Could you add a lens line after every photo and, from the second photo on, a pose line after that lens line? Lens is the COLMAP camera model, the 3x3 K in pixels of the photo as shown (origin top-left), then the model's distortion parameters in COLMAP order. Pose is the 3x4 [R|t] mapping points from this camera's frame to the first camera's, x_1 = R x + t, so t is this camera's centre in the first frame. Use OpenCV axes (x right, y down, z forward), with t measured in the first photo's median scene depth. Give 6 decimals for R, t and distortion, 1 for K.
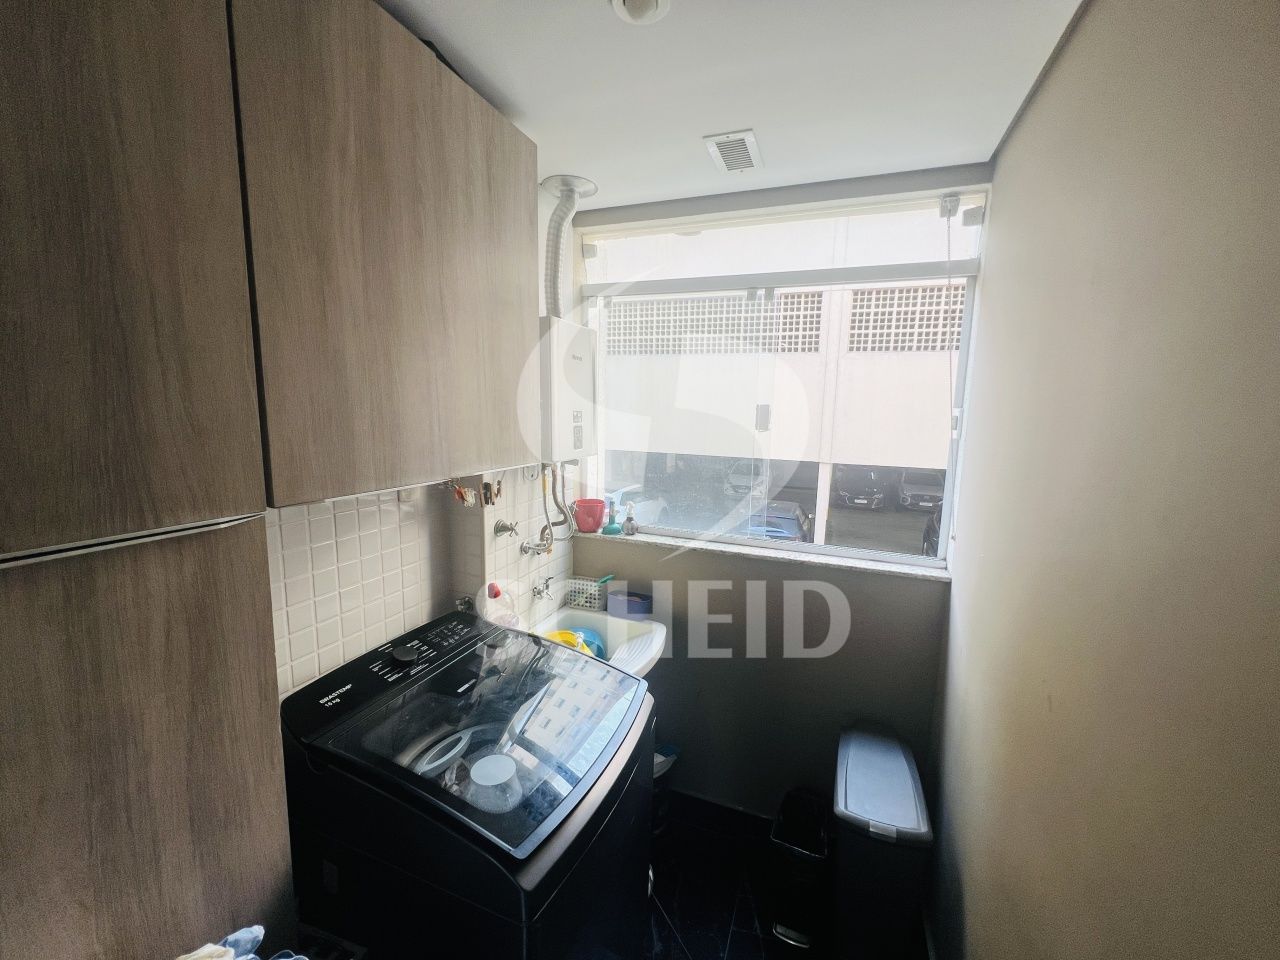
lens RADIAL K [[459.7, 0, 677.5], [0, 459.7, 480.7], [0, 0, 1]] dist [-0.000629, 0.000068]
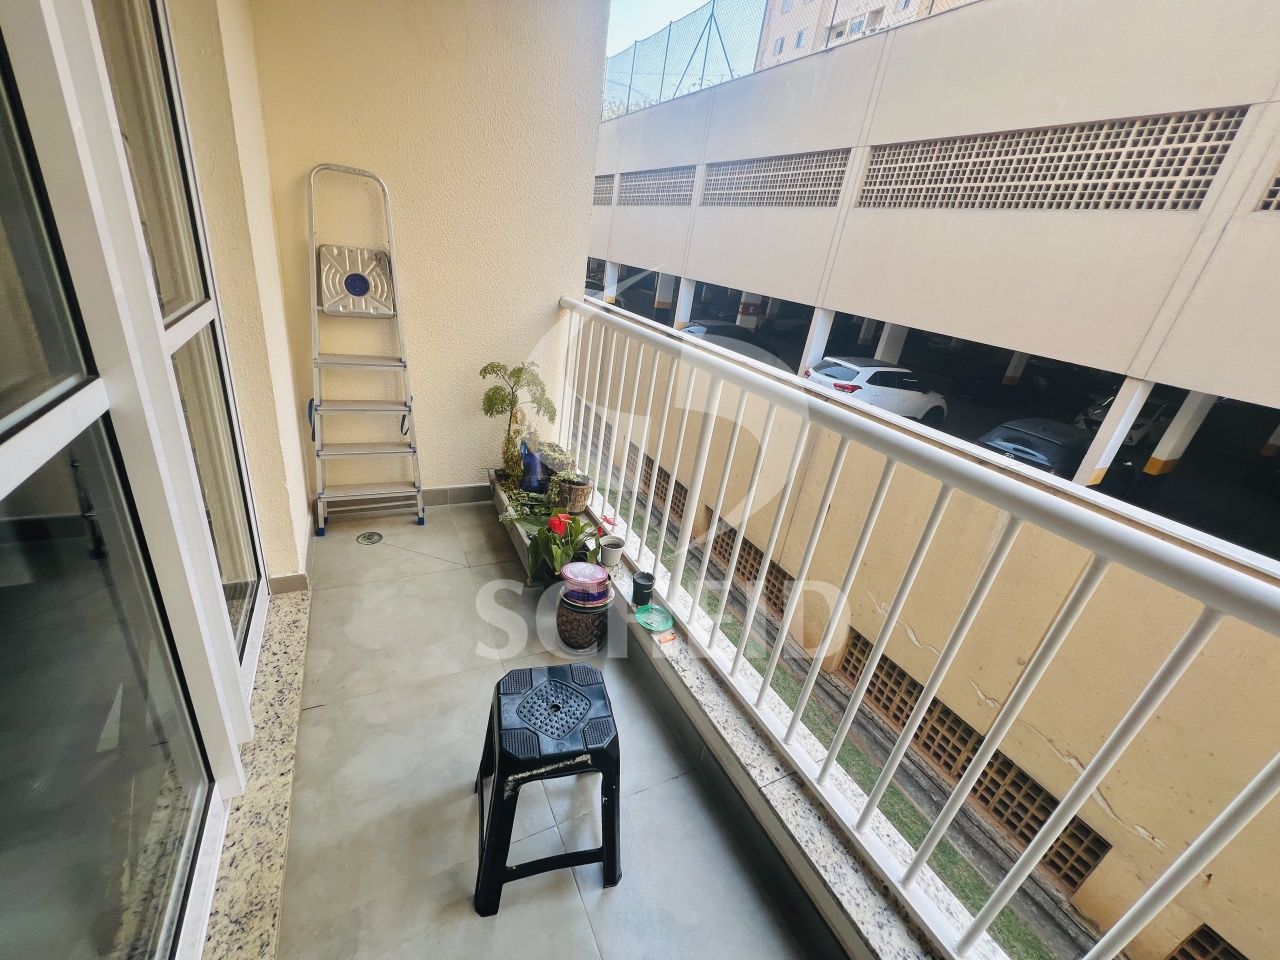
lens RADIAL K [[514.0, 0, 641.2], [0, 514.0, 479.6], [0, 0, 1]] dist [-0.001893, 0.000158]
pose [[0.712447, 0.345512, -0.610771, 0.976730], [-0.201786, 0.934494, 0.293264, 0.086768], [0.672088, -0.085690, 0.735497, -0.353614]]
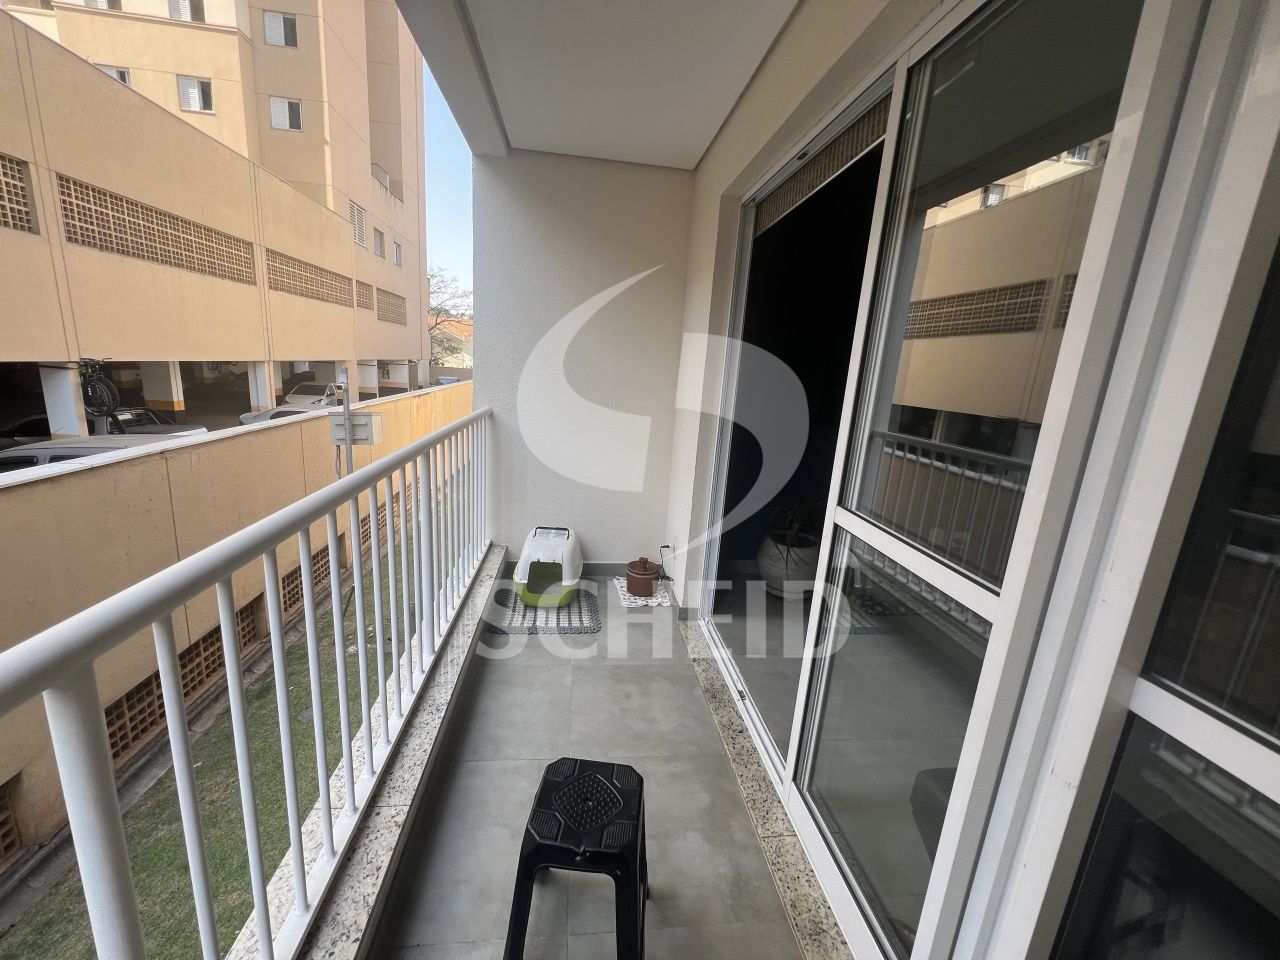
lens RADIAL K [[514.0, 0, 641.2], [0, 514.0, 479.6], [0, 0, 1]] dist [-0.001893, 0.000158]
pose [[-0.432860, -0.266105, 0.861290, -1.154099], [0.026650, 0.951242, 0.307291, -0.101495], [-0.901067, 0.155967, -0.404663, 0.416269]]
